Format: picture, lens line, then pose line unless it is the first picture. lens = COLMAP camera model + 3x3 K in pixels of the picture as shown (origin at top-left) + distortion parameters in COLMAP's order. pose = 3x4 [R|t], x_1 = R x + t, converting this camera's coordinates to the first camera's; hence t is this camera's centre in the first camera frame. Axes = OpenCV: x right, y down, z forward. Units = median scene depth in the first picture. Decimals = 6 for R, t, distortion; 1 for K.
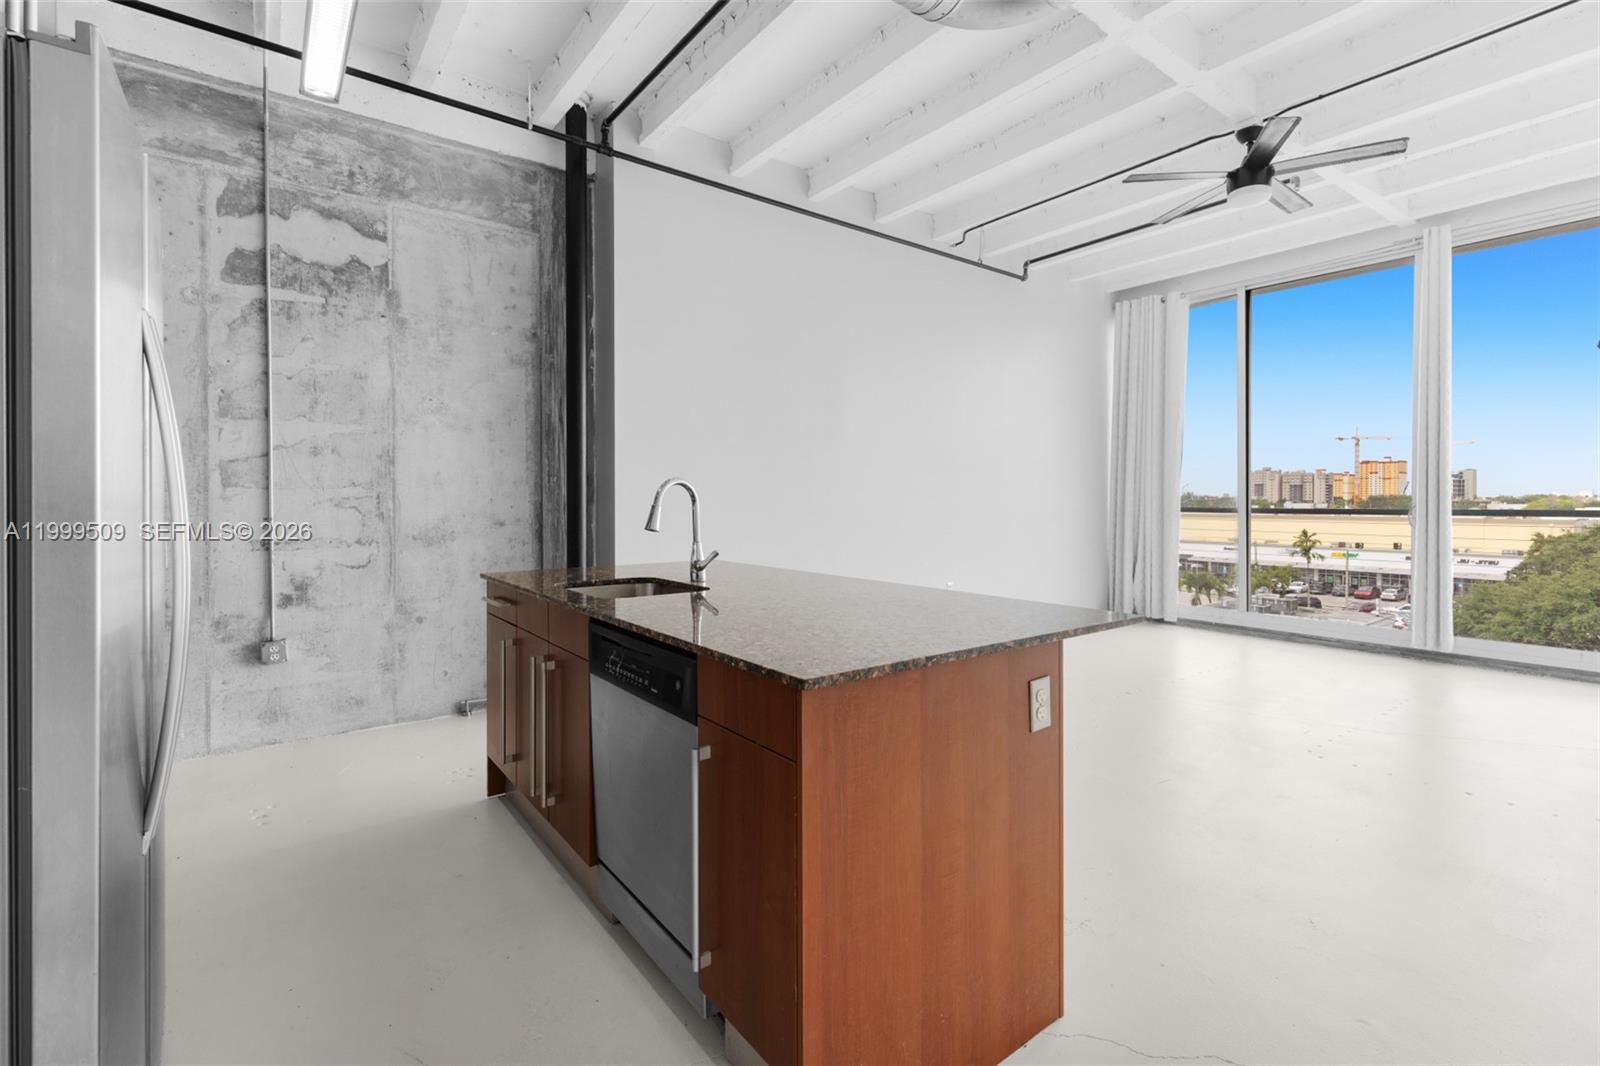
lens RADIAL K [[730.8, 0, 806.4], [0, 730.8, 505.8], [0, 0, 1]] dist [0.011794, -0.001795]
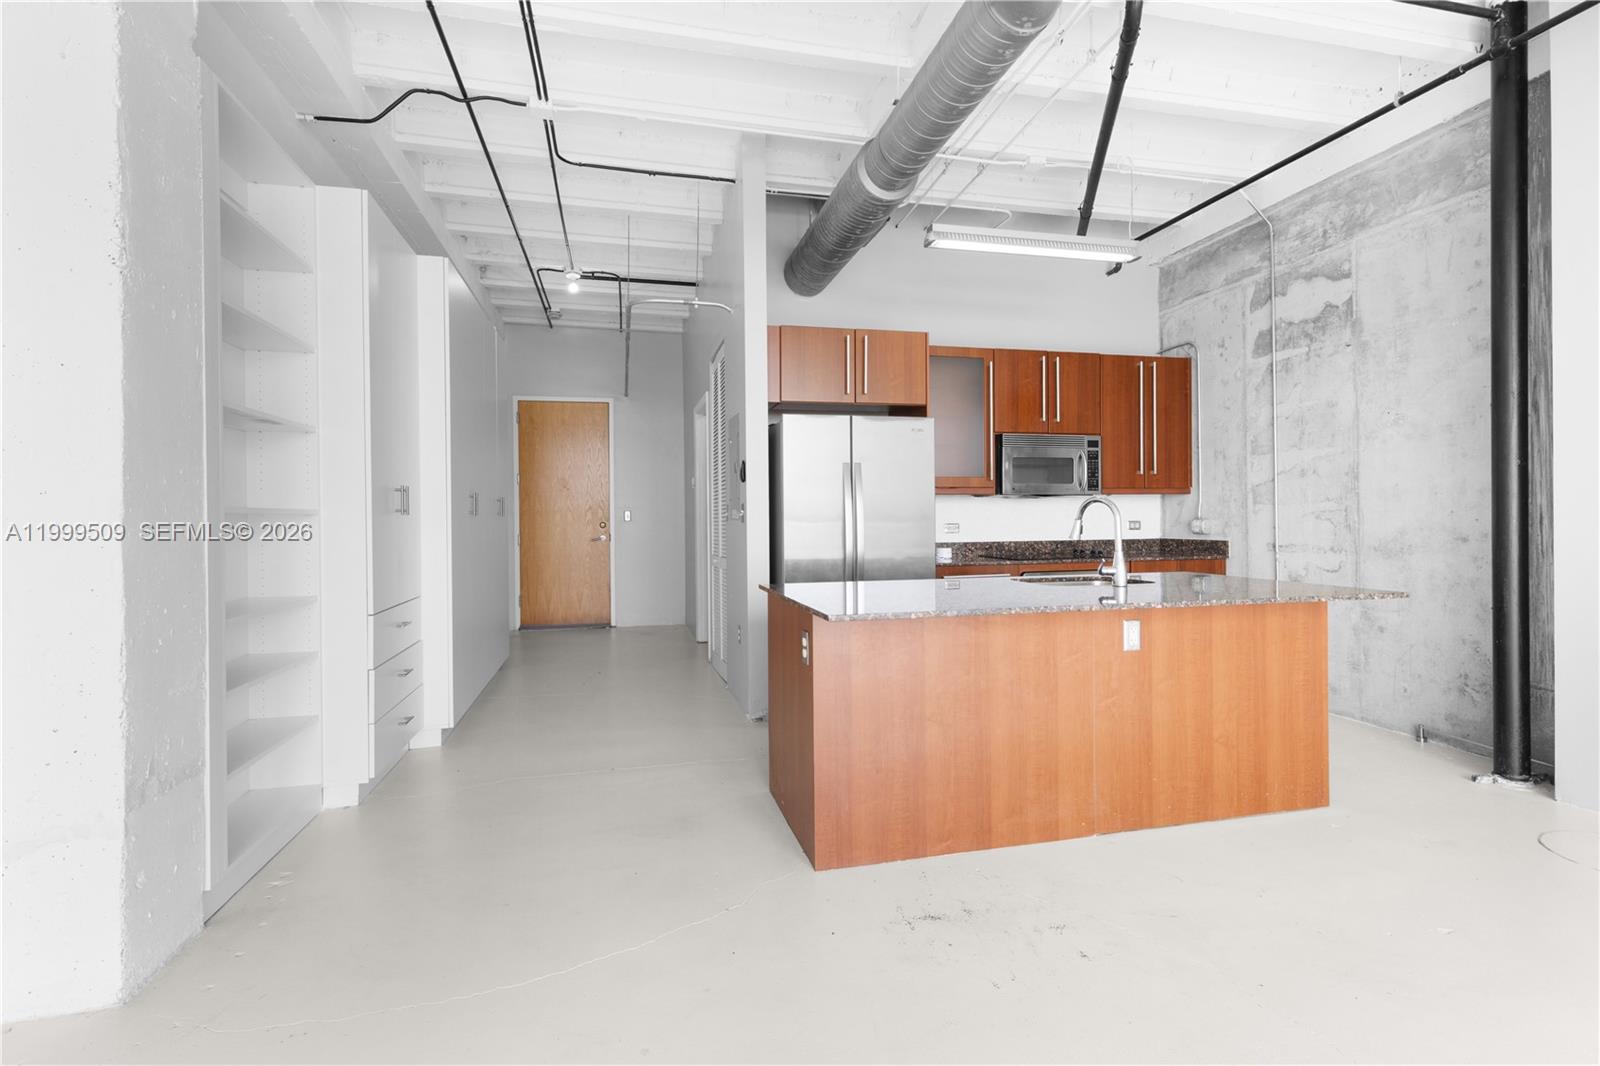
lens RADIAL K [[730.8, 0, 794.0], [0, 730.8, 515.0], [0, 0, 1]] dist [0.011794, -0.001795]
pose [[-0.400532, 0.001409, -0.916281, 0.777840], [0.001073, 0.999999, 0.001069, -0.006707], [0.916282, -0.000555, -0.400534, 0.690448]]
